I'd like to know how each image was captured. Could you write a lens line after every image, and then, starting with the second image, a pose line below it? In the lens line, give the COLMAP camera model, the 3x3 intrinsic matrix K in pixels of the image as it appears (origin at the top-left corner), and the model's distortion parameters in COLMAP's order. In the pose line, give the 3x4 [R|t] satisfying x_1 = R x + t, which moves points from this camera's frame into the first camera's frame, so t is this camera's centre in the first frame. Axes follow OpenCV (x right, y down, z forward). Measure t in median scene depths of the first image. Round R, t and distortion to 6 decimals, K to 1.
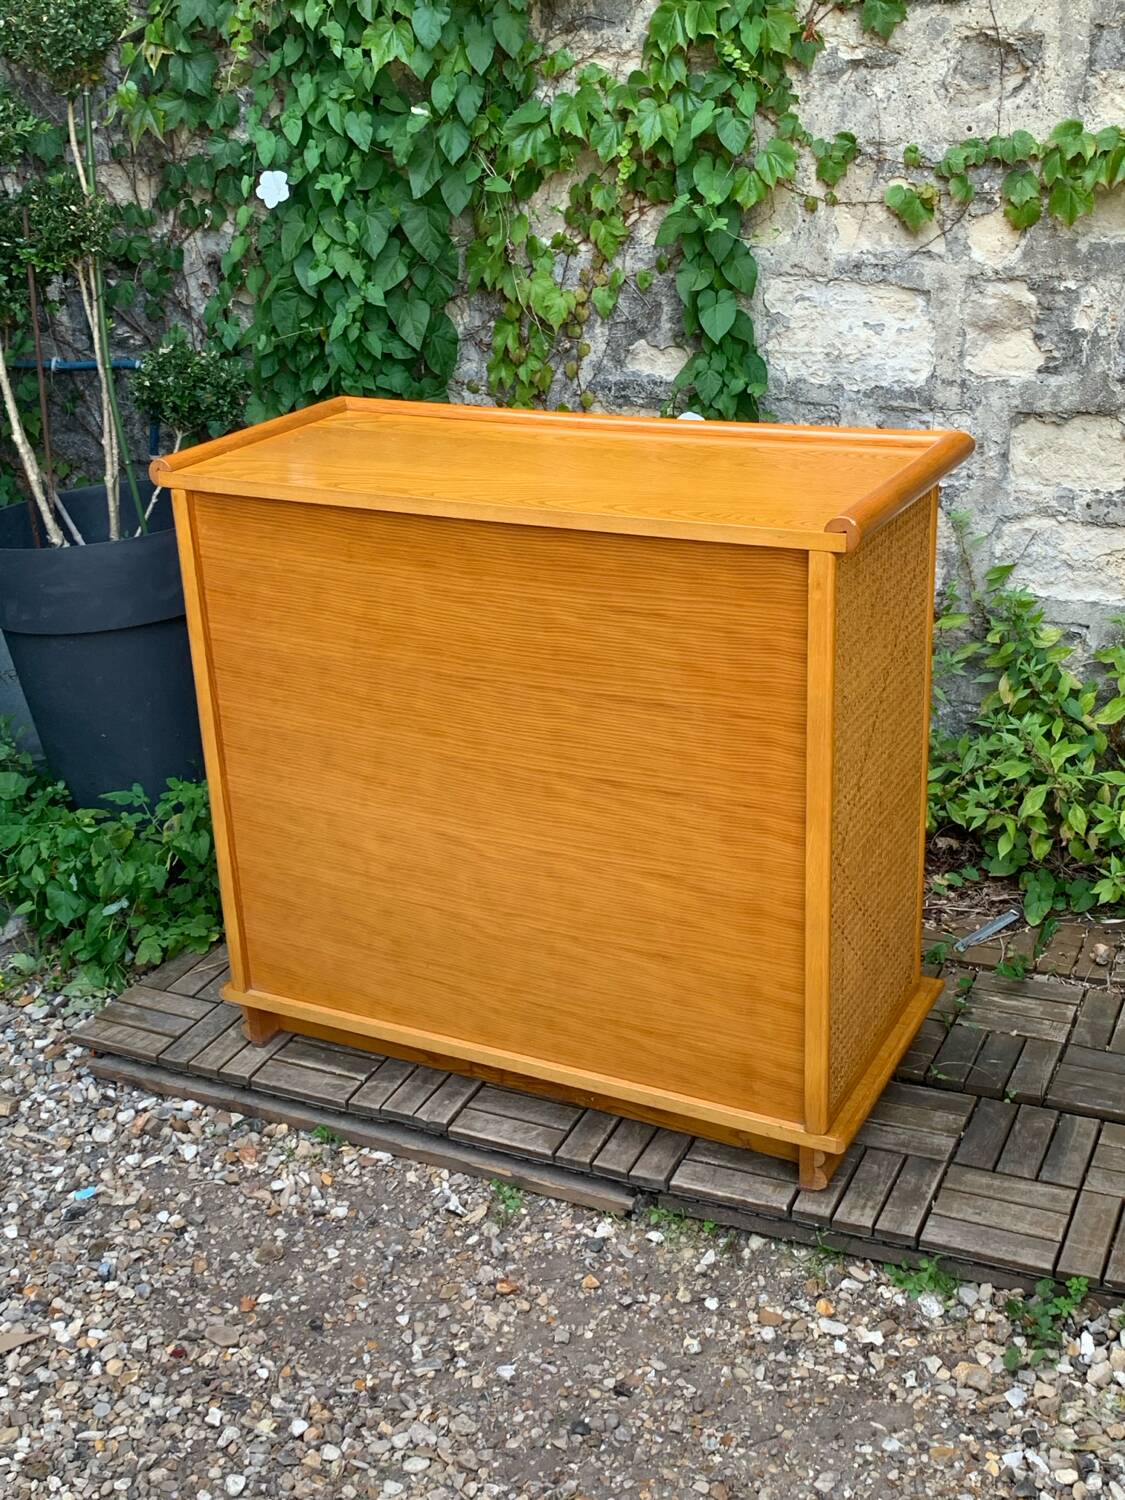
lens RADIAL K [[1811.2, 0, 568.5], [0, 1811.2, 751.4], [0, 0, 1]] dist [0.177774, -0.573634]
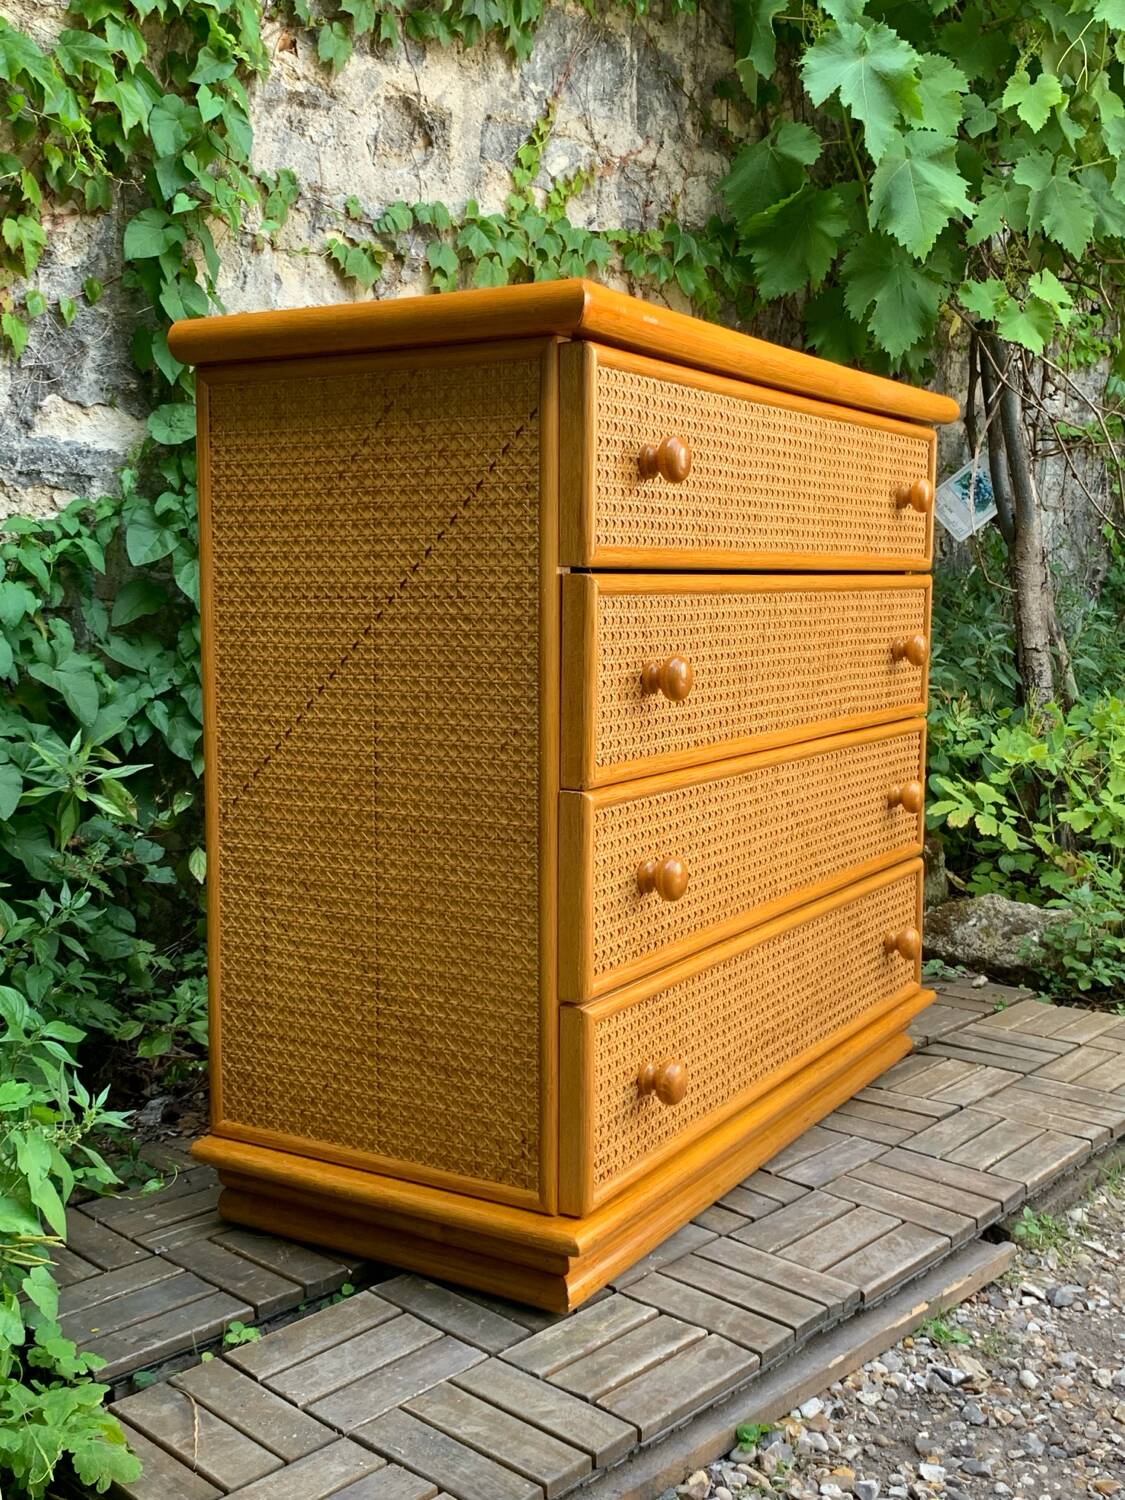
lens RADIAL K [[1590.5, 0, 556.8], [0, 1590.5, 750.9], [0, 0, 1]] dist [0.016067, -0.028379]
pose [[0.315473, -0.069435, 0.946391, -0.544280], [0.346015, 0.937071, -0.046591, 0.006787], [-0.883601, 0.342164, 0.319647, 0.717574]]
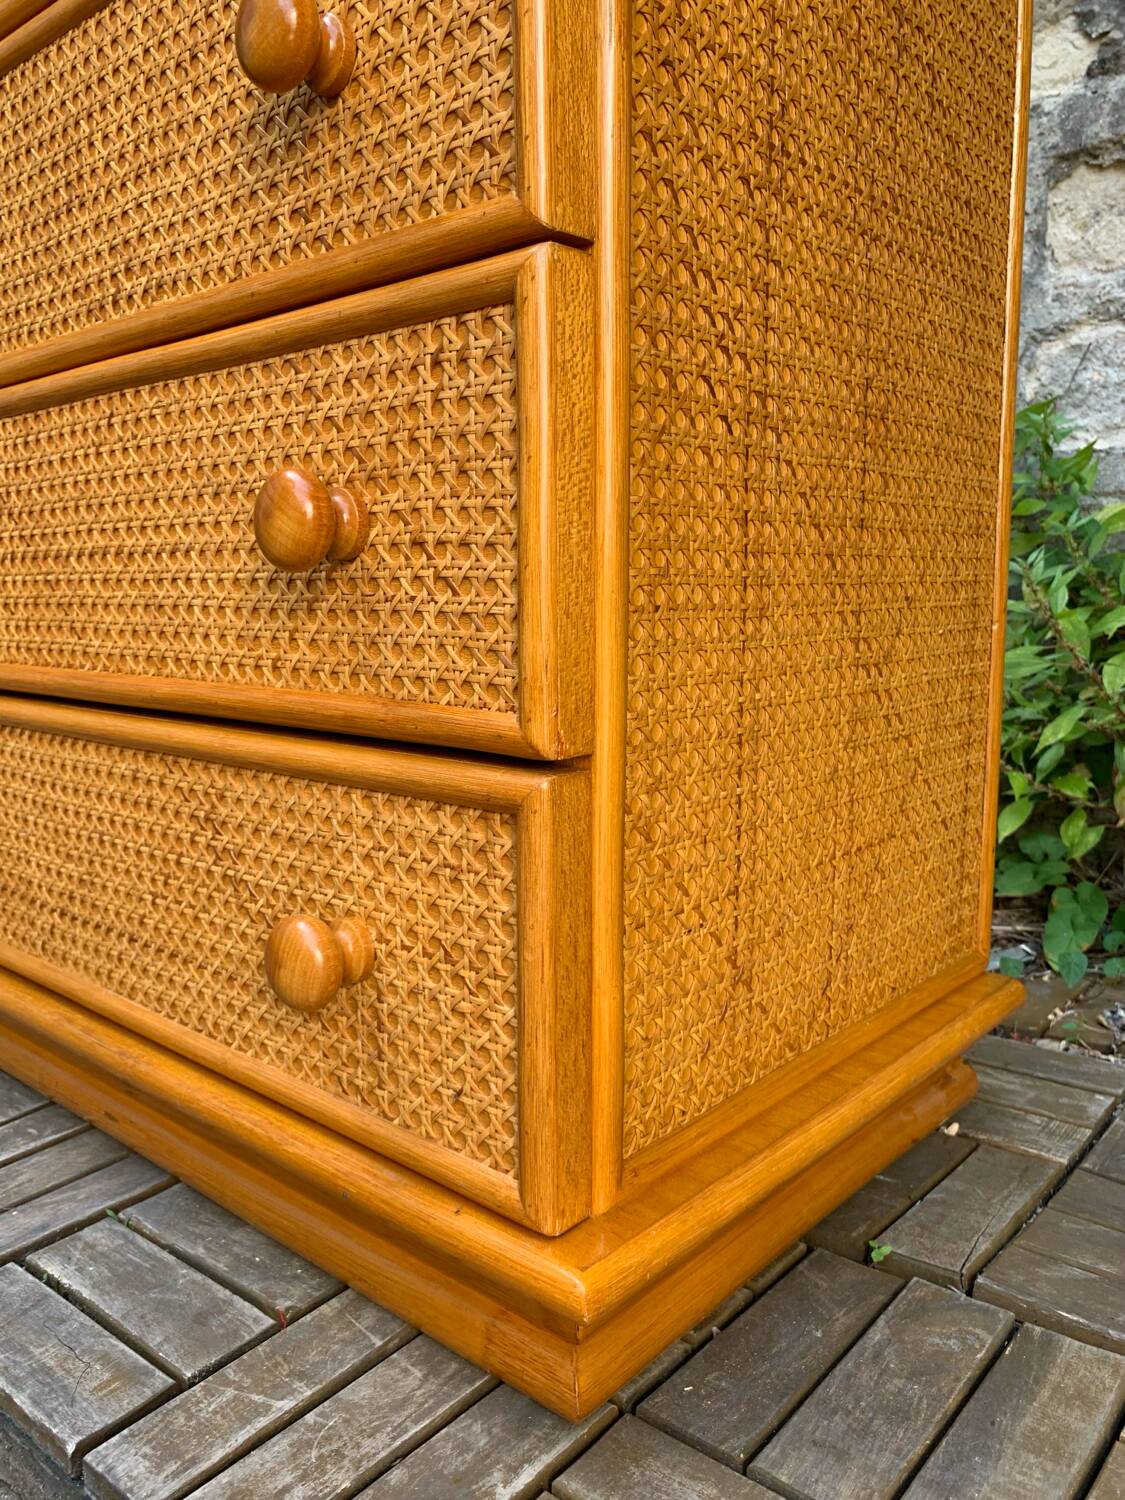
lens RADIAL K [[1169.2, 0, 560.3], [0, 1169.2, 745.3], [0, 0, 1]] dist [-0.001008, -0.004598]
pose [[0.961256, 0.065397, -0.267788, 0.200635], [-0.126571, 0.967702, -0.218018, 0.124633], [0.244881, 0.243465, 0.938487, 0.624027]]
